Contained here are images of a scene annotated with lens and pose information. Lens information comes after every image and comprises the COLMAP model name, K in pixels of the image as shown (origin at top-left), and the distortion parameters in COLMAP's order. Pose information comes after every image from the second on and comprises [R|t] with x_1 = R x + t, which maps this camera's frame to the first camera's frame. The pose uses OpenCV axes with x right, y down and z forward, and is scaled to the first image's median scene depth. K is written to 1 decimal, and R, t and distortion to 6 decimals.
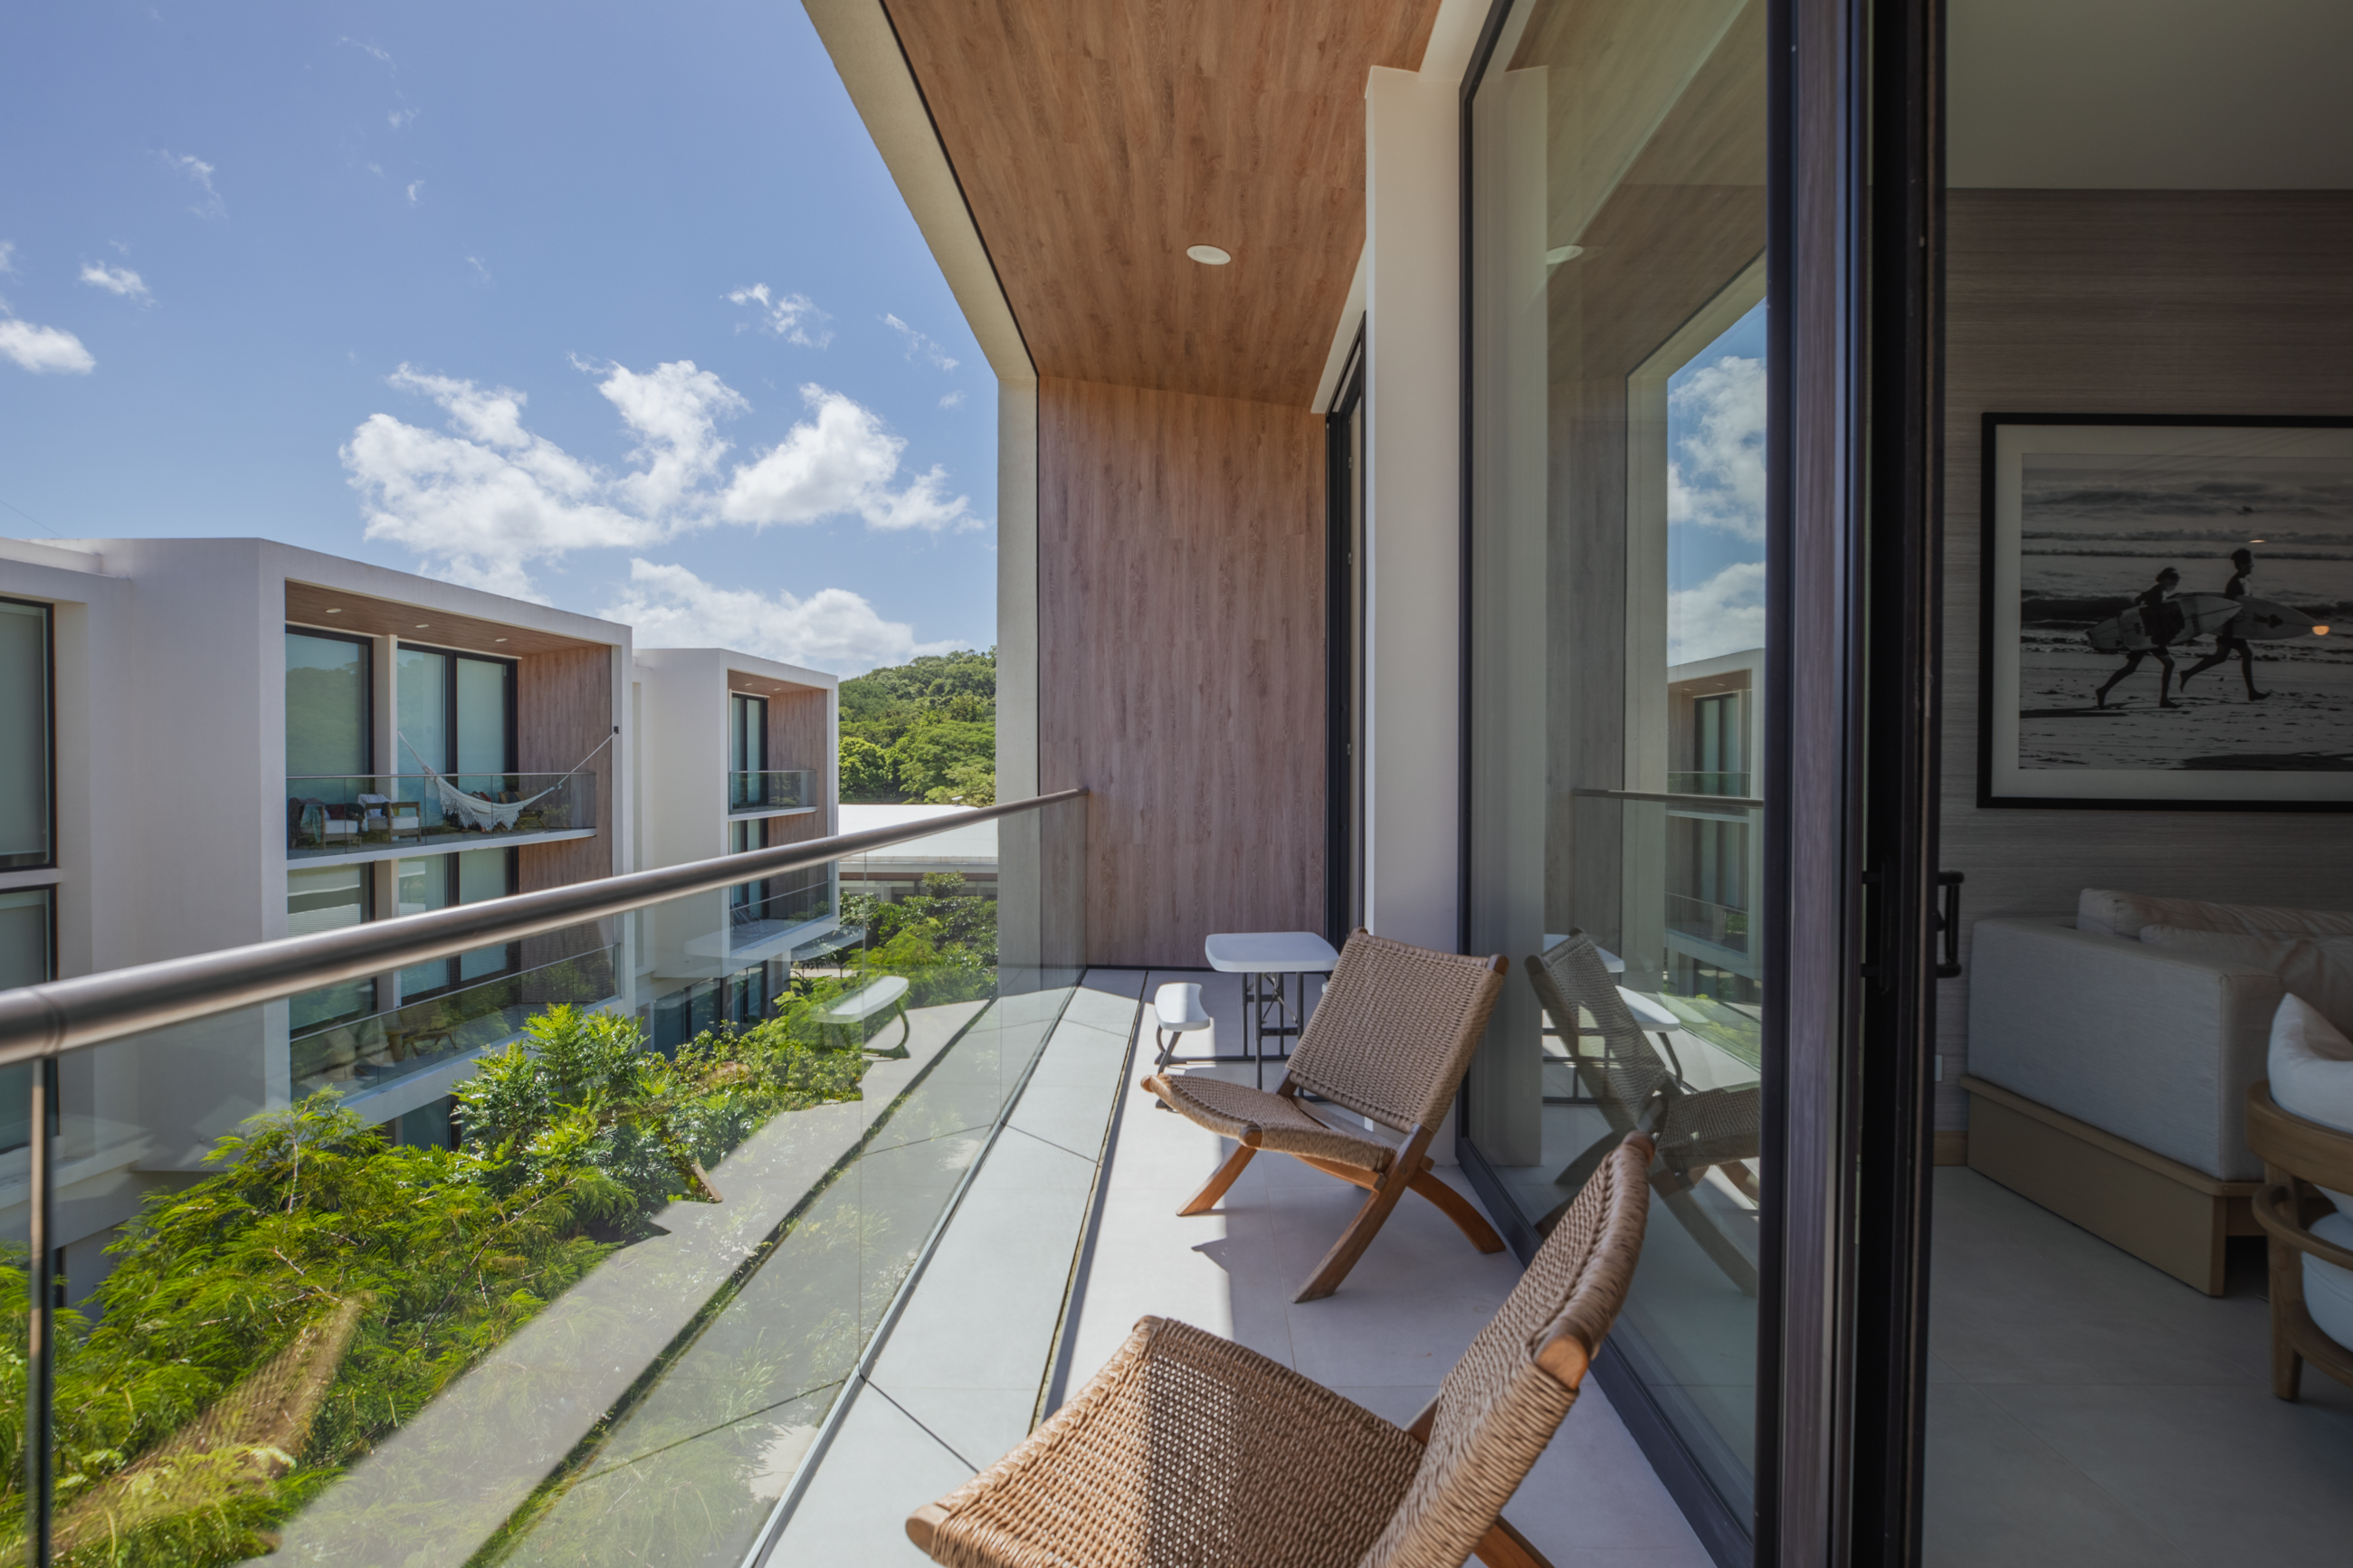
lens RADIAL K [[1274.2, 0, 1184.8], [0, 1274.2, 793.1], [0, 0, 1]] dist [-0.012736, 0.001940]
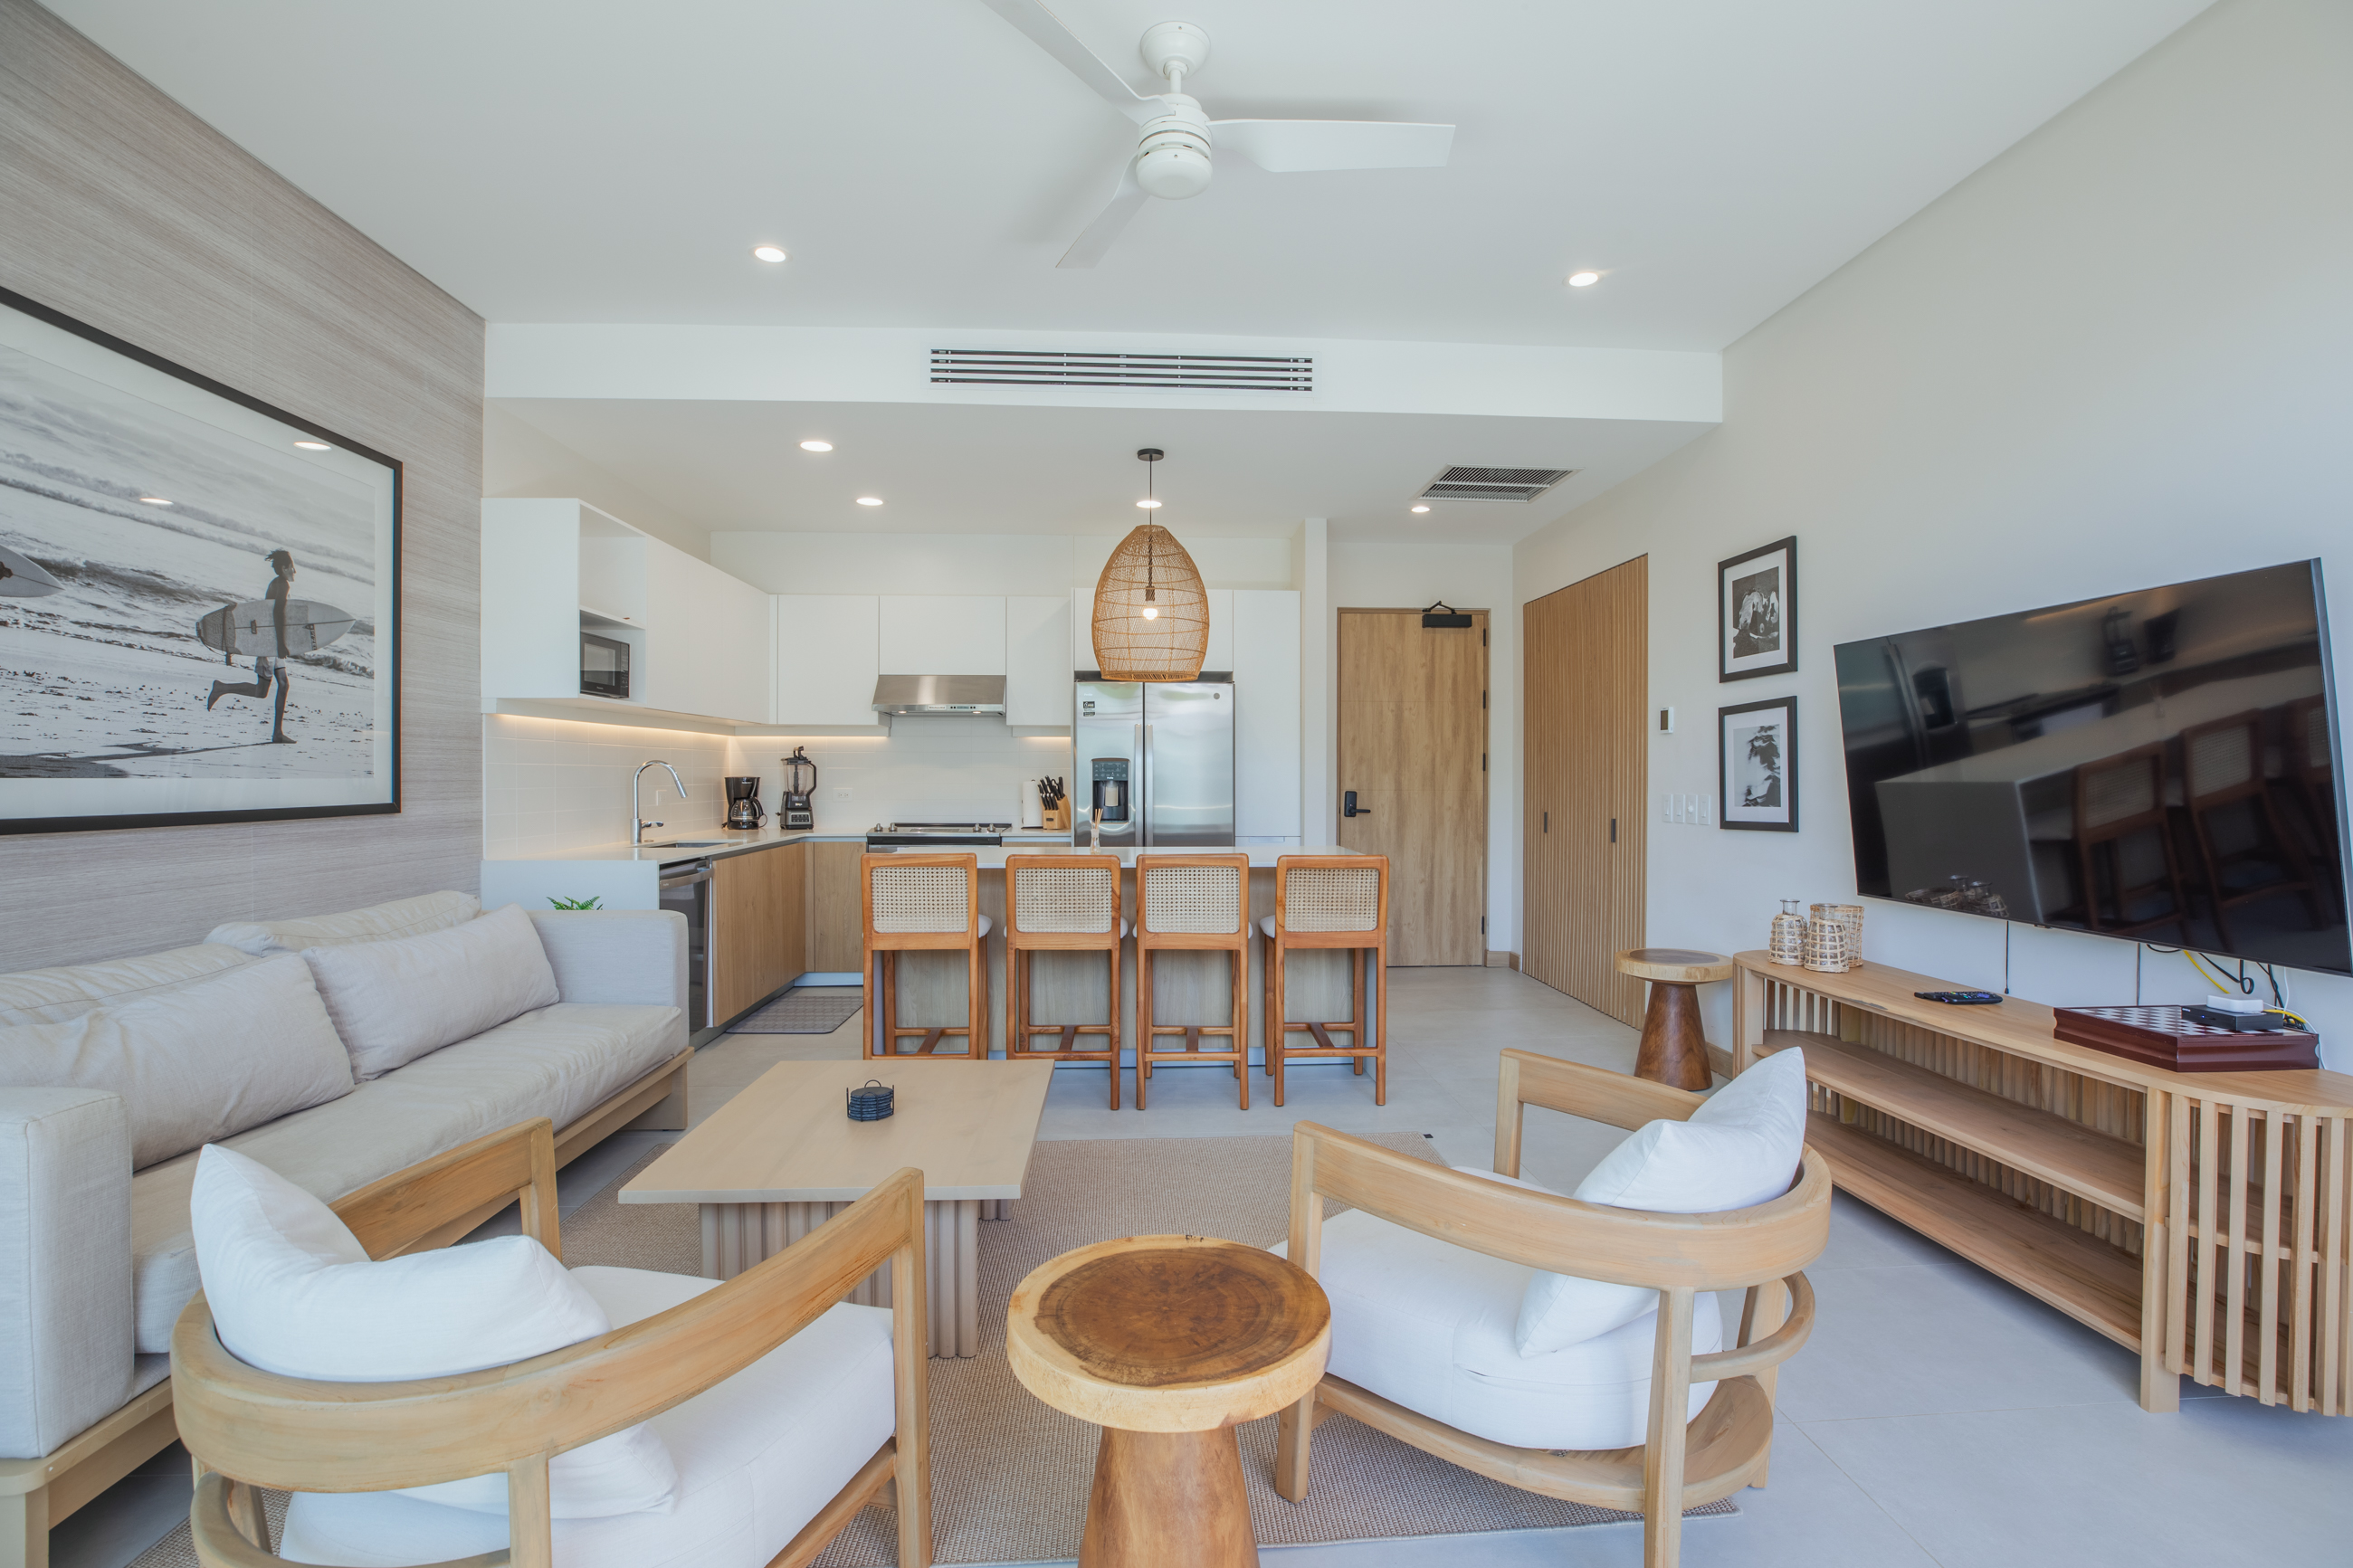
lens RADIAL K [[1076.6, 0, 1187.2], [0, 1076.6, 784.4], [0, 0, 1]] dist [-0.042540, 0.012579]
pose [[-0.069754, -0.014587, 0.997458, 0.220478], [0.016094, 0.999747, 0.015746, -0.012407], [-0.997434, 0.017151, -0.069501, 0.366593]]
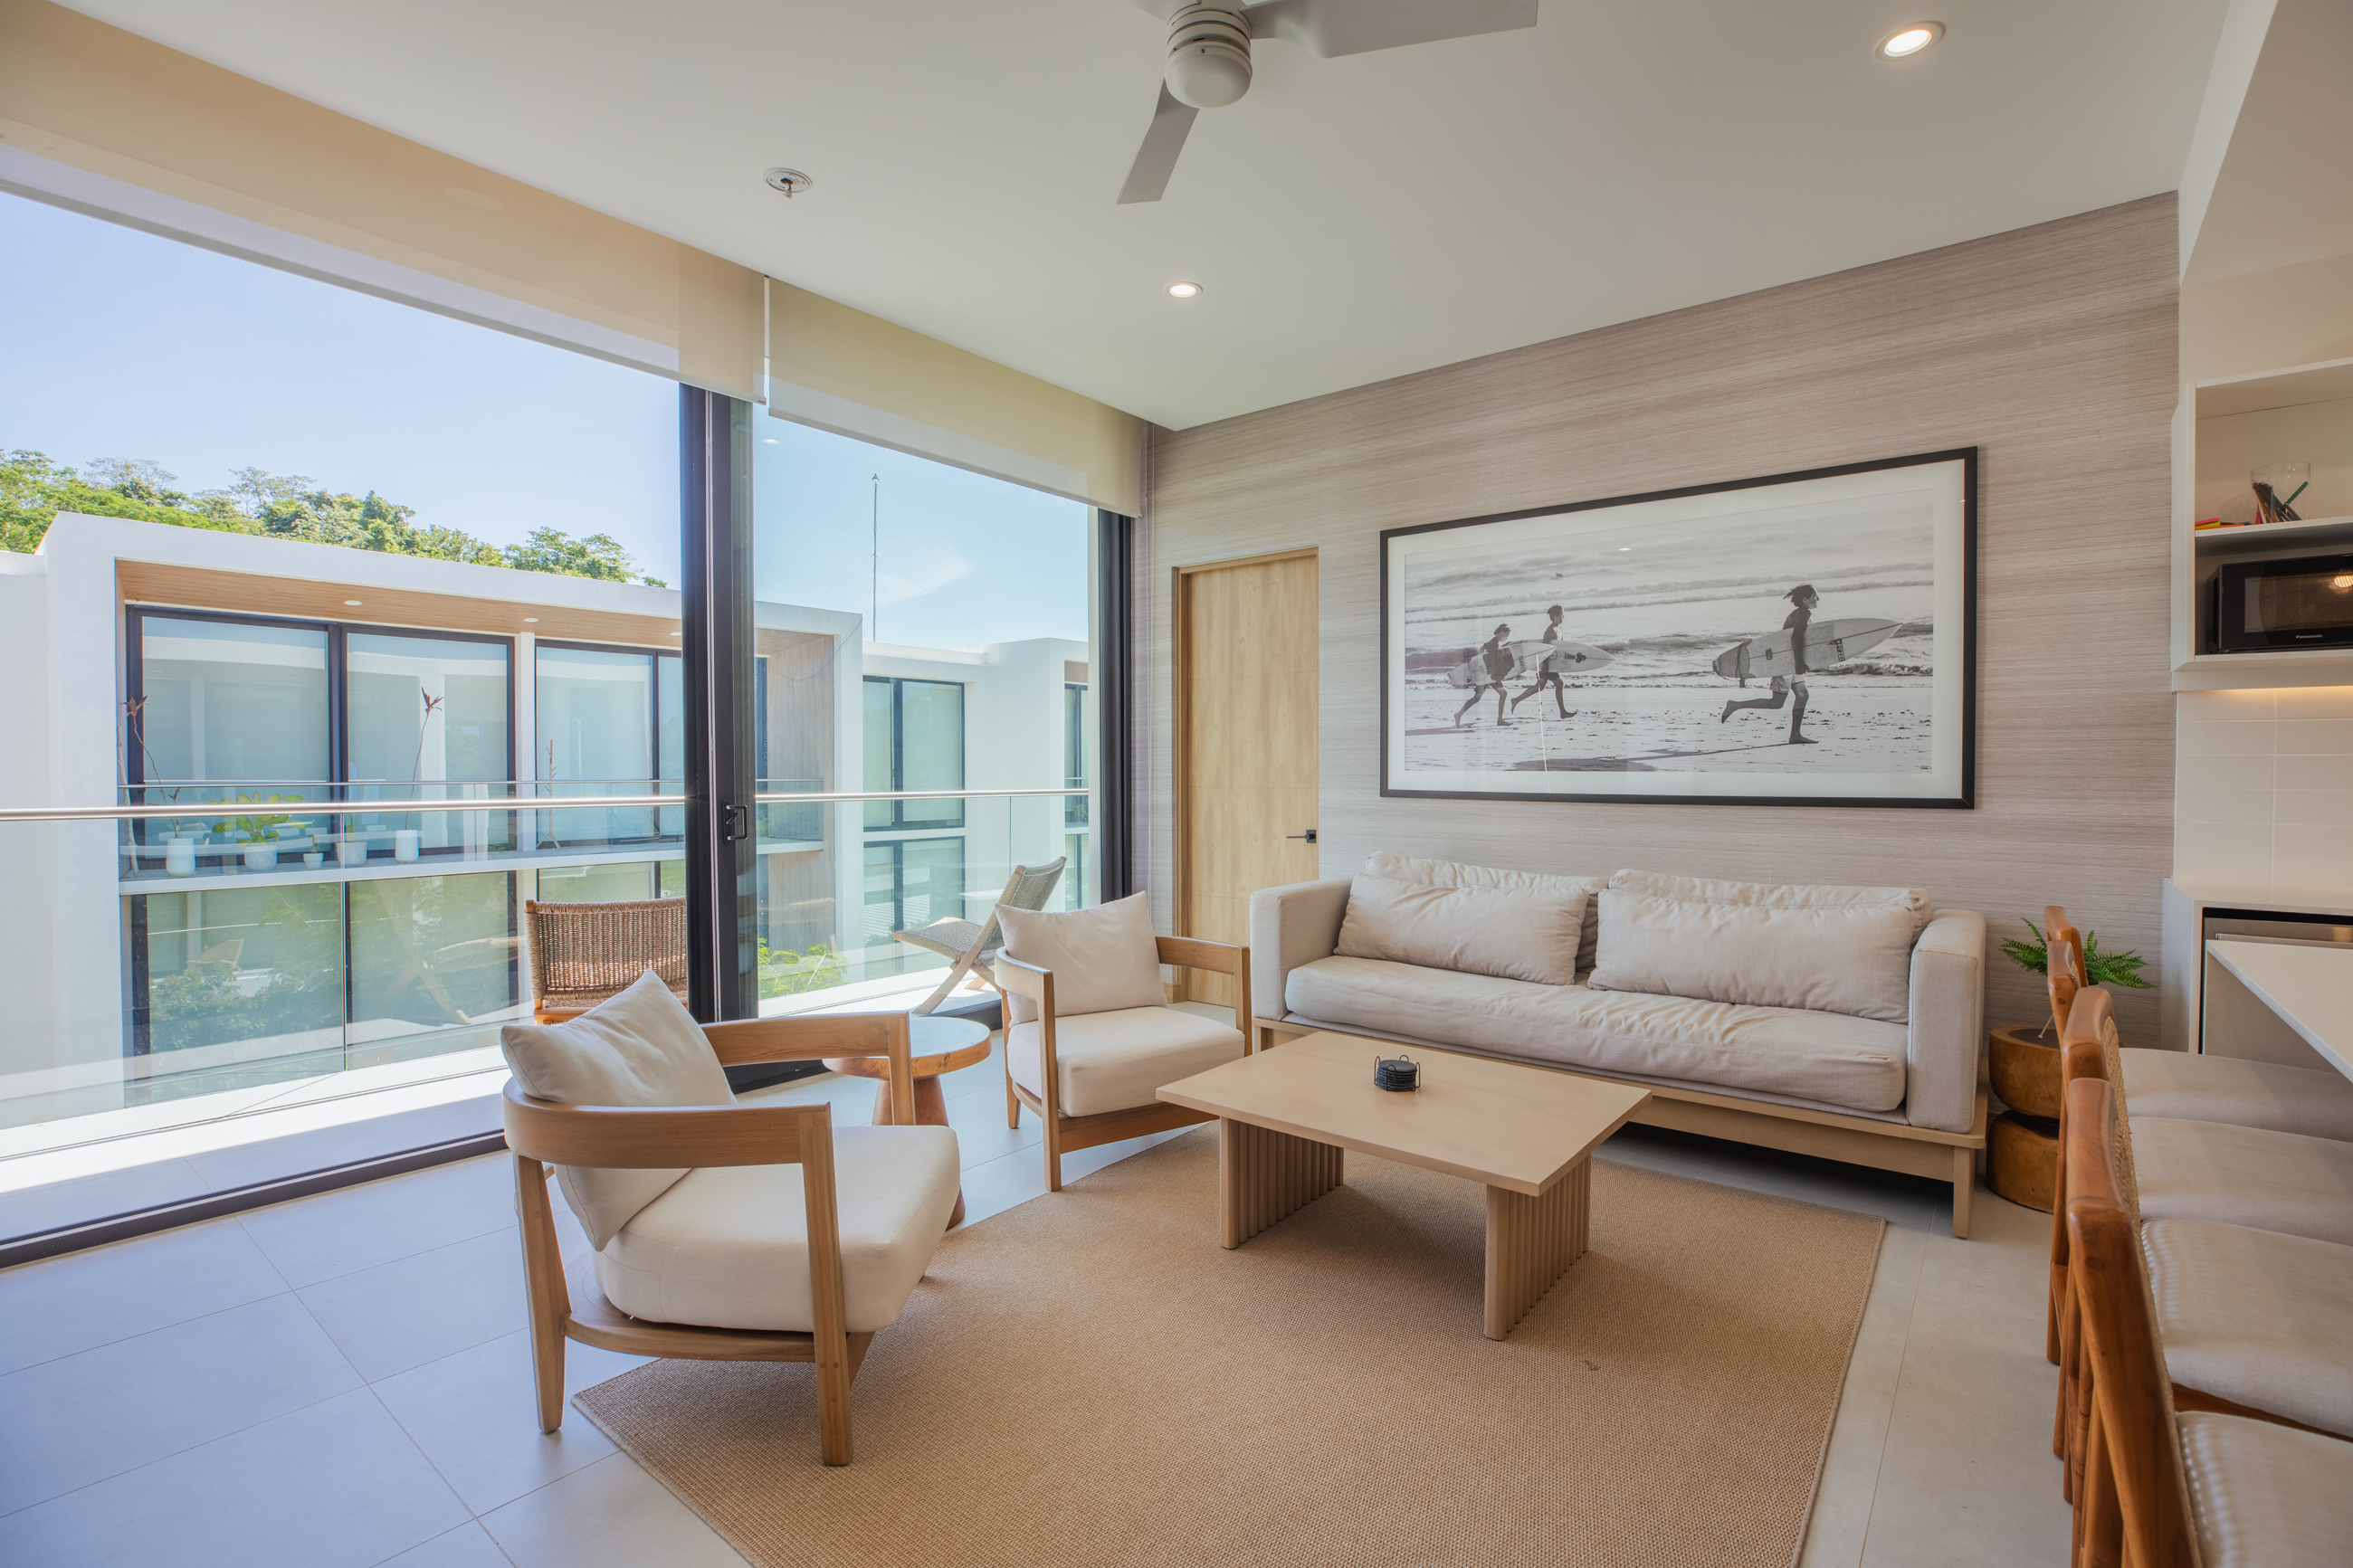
lens RADIAL K [[1076.6, 0, 1192.2], [0, 1076.6, 783.7], [0, 0, 1]] dist [-0.042540, 0.012579]
pose [[0.794402, 0.002802, -0.607386, 1.218101], [-0.006917, 0.999966, -0.004434, 0.003121], [0.607353, 0.007724, 0.794394, -0.130266]]
